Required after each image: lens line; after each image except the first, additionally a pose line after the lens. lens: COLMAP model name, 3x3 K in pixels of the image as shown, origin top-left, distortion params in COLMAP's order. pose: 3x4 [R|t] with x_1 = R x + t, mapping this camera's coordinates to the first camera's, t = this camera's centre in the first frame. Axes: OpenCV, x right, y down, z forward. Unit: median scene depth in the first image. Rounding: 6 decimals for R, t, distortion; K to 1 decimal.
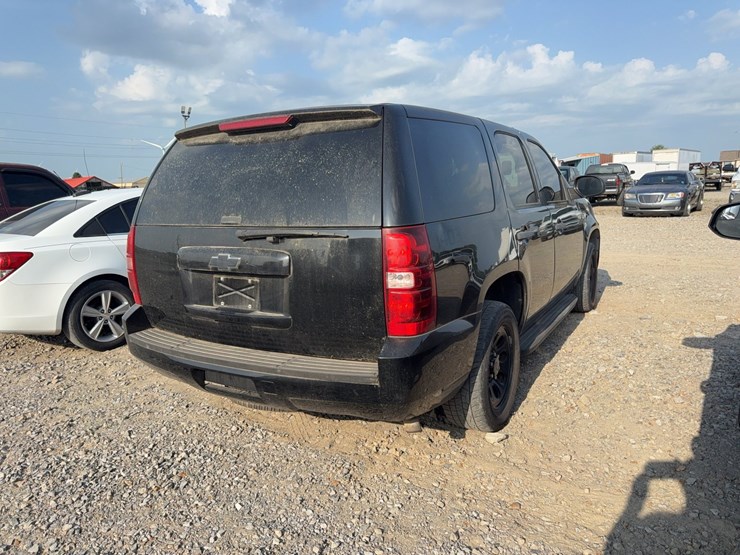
lens RADIAL K [[531.1, 0, 373.1], [0, 531.1, 279.8], [0, 0, 1]] dist [0.010649, -0.021334]
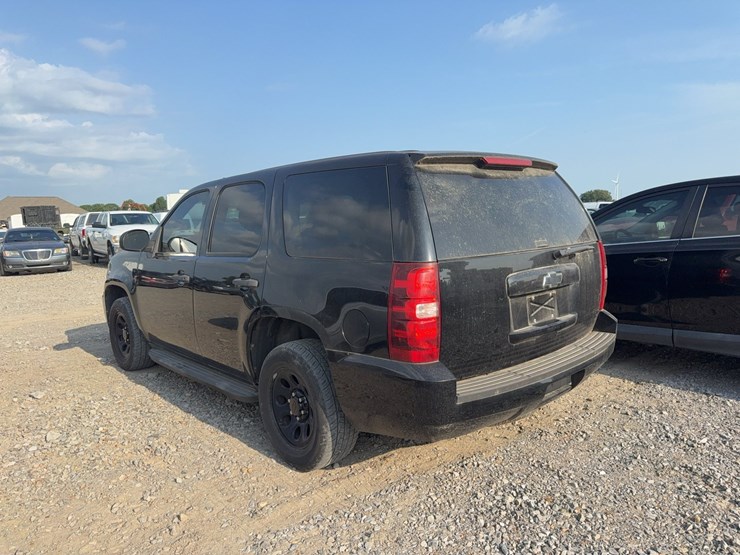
lens RADIAL K [[531.1, 0, 368.0], [0, 531.1, 277.6], [0, 0, 1]] dist [0.010649, -0.021334]
pose [[0.318454, -0.082589, 0.944334, -1.363386], [0.191042, 0.981348, 0.021402, -0.126016], [-0.928488, 0.173592, 0.328293, 0.909345]]
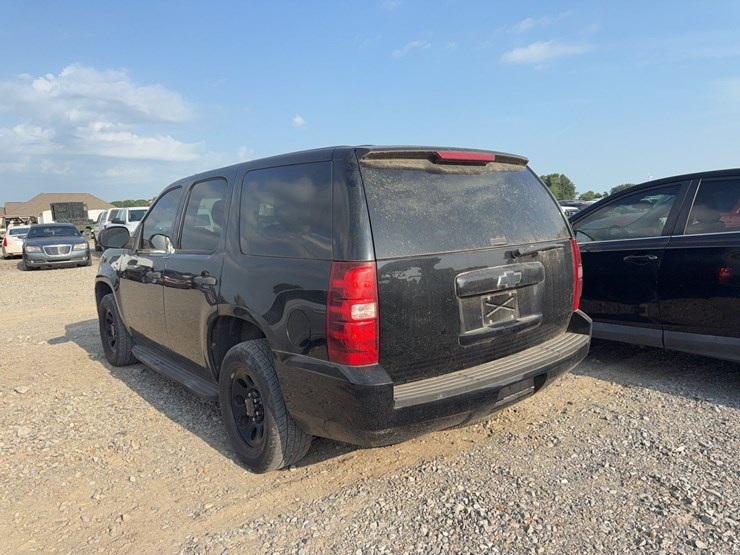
lens RADIAL K [[531.1, 0, 367.9], [0, 531.1, 277.3], [0, 0, 1]] dist [0.010649, -0.021334]
pose [[0.362123, -0.088386, 0.927931, -1.285809], [0.187957, 0.981970, 0.020183, -0.104221], [-0.912984, 0.167103, 0.372206, 0.786274]]
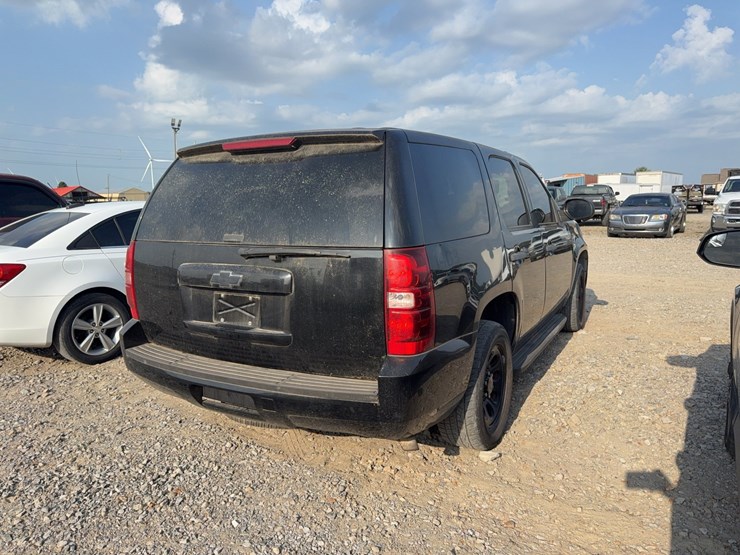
lens RADIAL K [[531.1, 0, 373.1], [0, 531.1, 277.3], [0, 0, 1]] dist [0.010649, -0.021334]
pose [[0.999578, 0.016015, 0.024247, -0.021633], [-0.015205, 0.999331, -0.033262, -0.006805], [-0.024764, 0.032879, 0.999153, -0.019283]]
